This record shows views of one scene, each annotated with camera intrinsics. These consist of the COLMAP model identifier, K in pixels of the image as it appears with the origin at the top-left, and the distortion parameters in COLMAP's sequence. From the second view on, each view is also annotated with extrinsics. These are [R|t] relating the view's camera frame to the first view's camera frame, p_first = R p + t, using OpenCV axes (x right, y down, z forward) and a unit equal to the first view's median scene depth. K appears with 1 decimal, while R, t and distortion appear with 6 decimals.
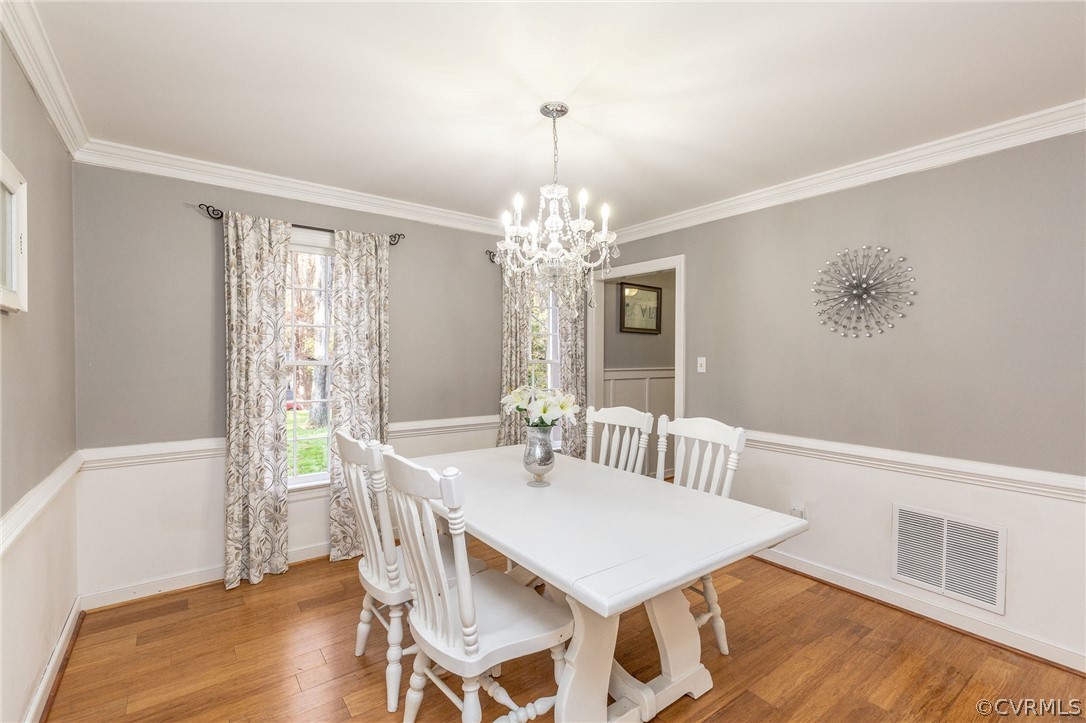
lens RADIAL K [[489.8, 0, 548.7], [0, 489.8, 361.4], [0, 0, 1]] dist [0.000706, -0.000337]
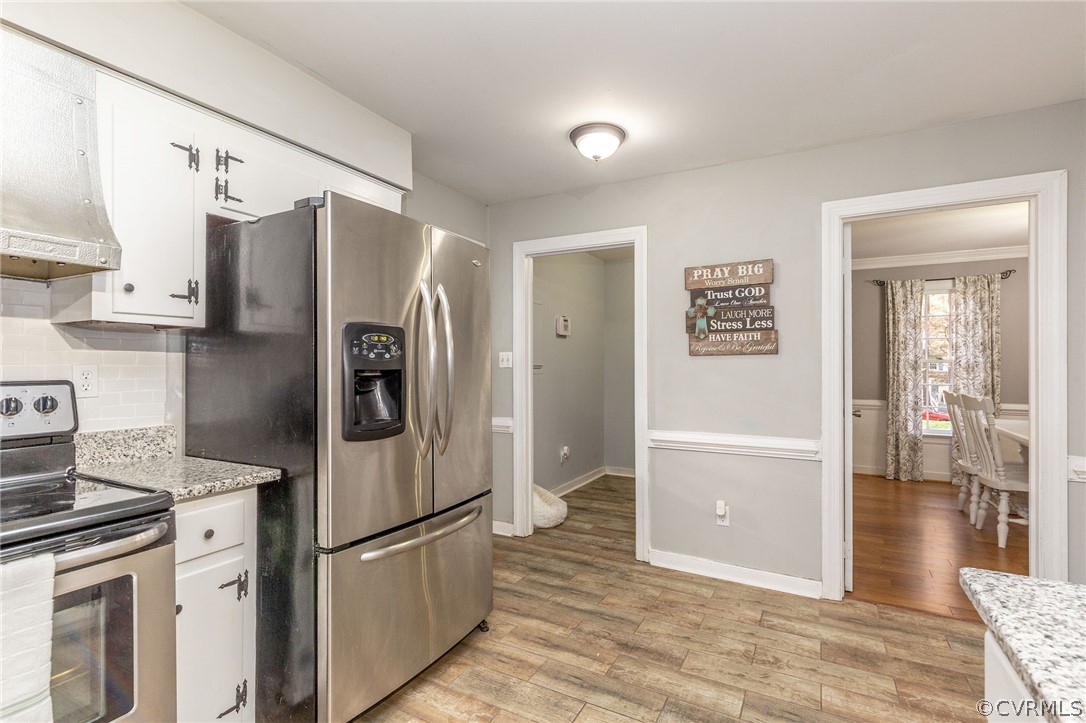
lens RADIAL K [[489.8, 0, 548.7], [0, 489.8, 361.4], [0, 0, 1]] dist [0.000706, -0.000337]
pose [[0.399951, -0.009997, -0.916482, 0.530702], [-0.014275, 0.999751, -0.017135, 0.054710], [0.916425, 0.019936, 0.399709, -0.911168]]
